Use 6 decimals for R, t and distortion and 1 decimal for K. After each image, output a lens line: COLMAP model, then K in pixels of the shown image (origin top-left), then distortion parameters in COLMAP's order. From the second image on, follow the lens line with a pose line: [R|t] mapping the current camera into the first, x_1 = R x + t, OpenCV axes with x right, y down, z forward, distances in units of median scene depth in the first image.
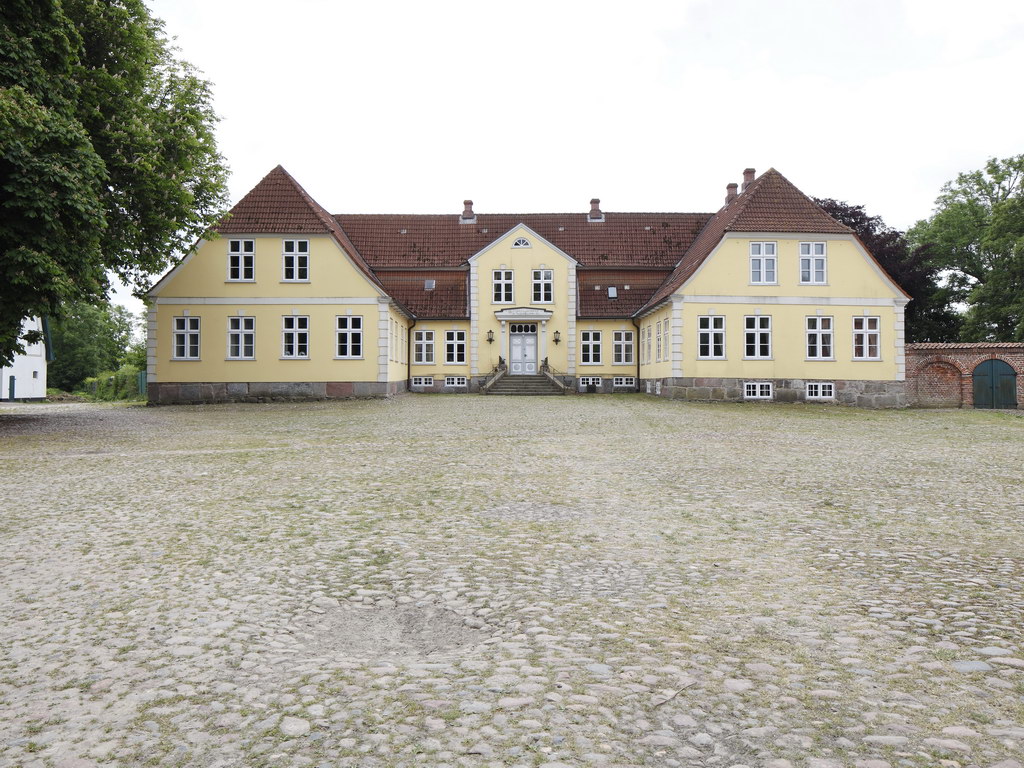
lens RADIAL K [[921.8, 0, 515.0], [0, 921.8, 353.9], [0, 0, 1]] dist [-0.008304, 0.012248]
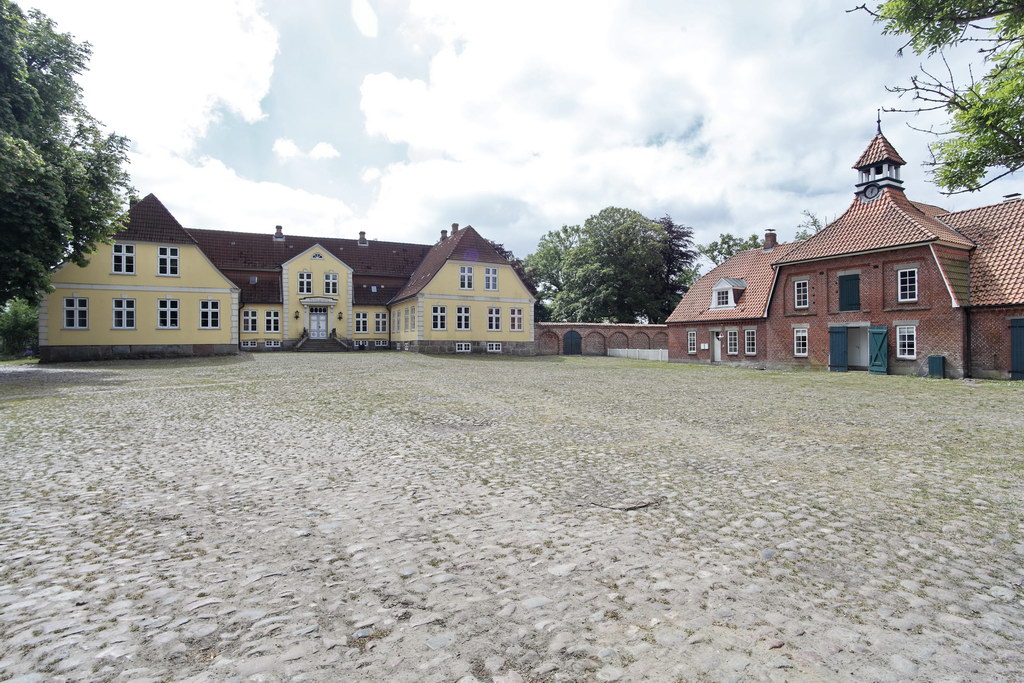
lens RADIAL K [[1466.0, 0, 511.8], [0, 1466.0, 340.4], [0, 0, 1]] dist [0.011275, 0.000000]
pose [[0.807357, -0.005135, 0.590041, -1.260722], [-0.011504, 0.999635, 0.024441, -0.042179], [-0.589951, -0.026520, 0.807004, -1.290126]]
